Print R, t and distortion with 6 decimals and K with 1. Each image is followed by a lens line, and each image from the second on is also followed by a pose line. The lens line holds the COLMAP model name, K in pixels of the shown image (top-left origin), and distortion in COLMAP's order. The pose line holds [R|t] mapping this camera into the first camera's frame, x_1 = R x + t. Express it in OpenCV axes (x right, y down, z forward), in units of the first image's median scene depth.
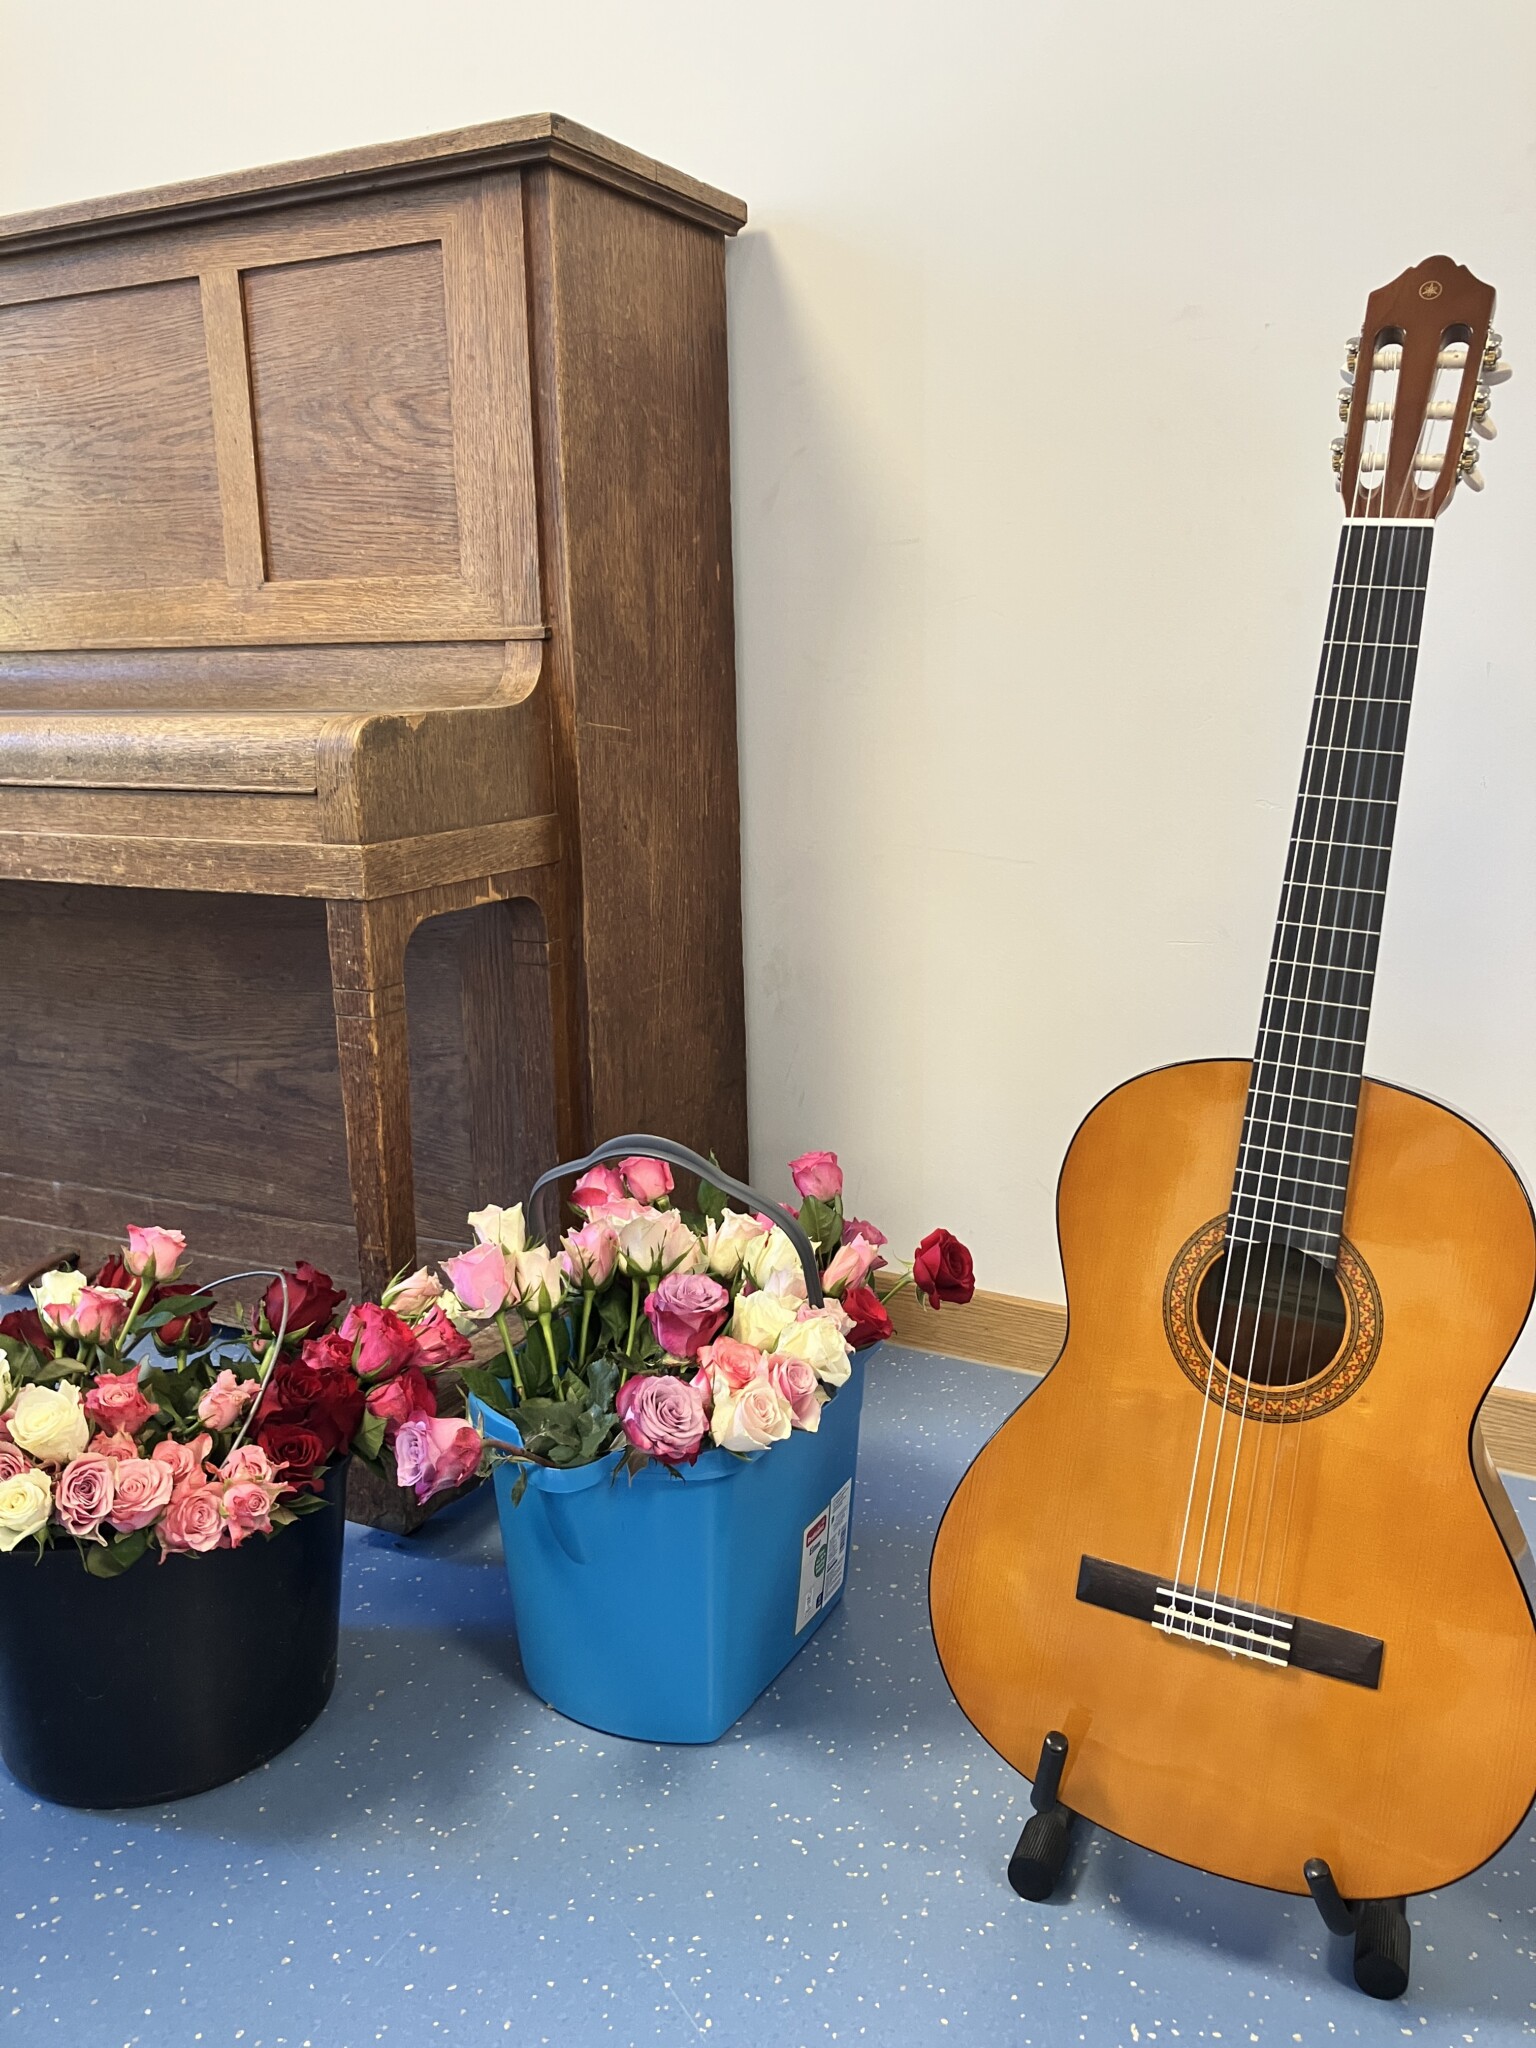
lens RADIAL K [[1717.7, 0, 782.5], [0, 1717.7, 1021.5], [0, 0, 1]] dist [-0.014510, 0.006372]
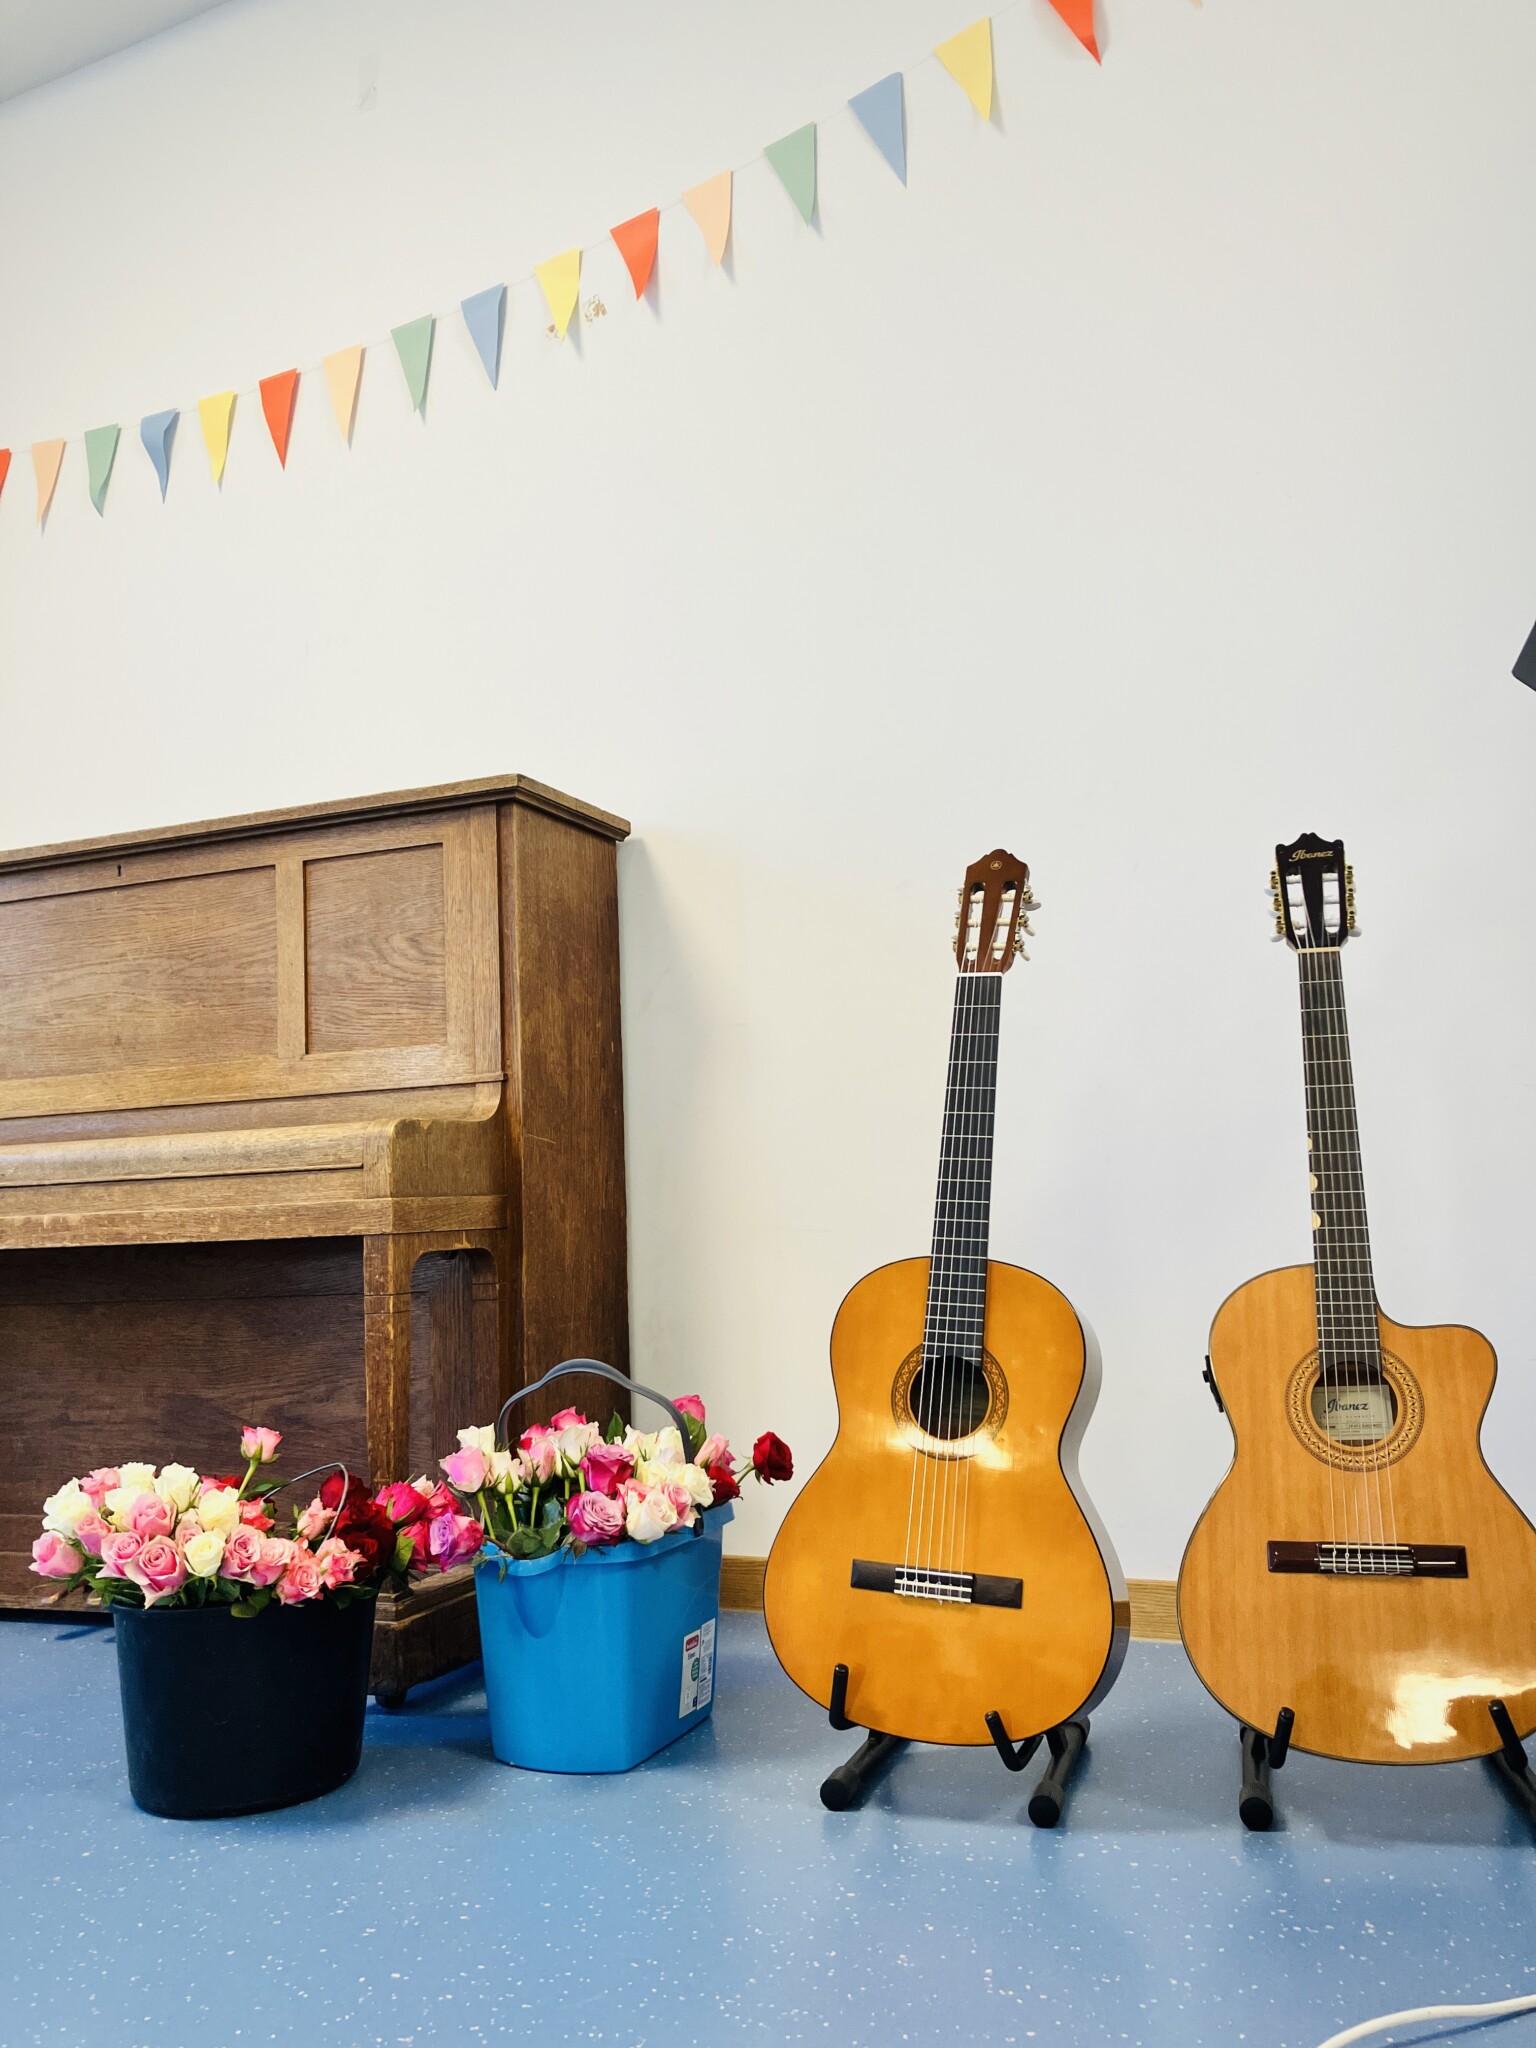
lens RADIAL K [[1654.0, 0, 771.4], [0, 1654.0, 1021.3], [0, 0, 1]] dist [-0.078889, -0.001423]
pose [[0.996288, -0.005571, 0.085903, -0.028648], [0.032650, 0.947797, -0.317197, 0.228183], [-0.079651, 0.318824, 0.944461, -0.485752]]
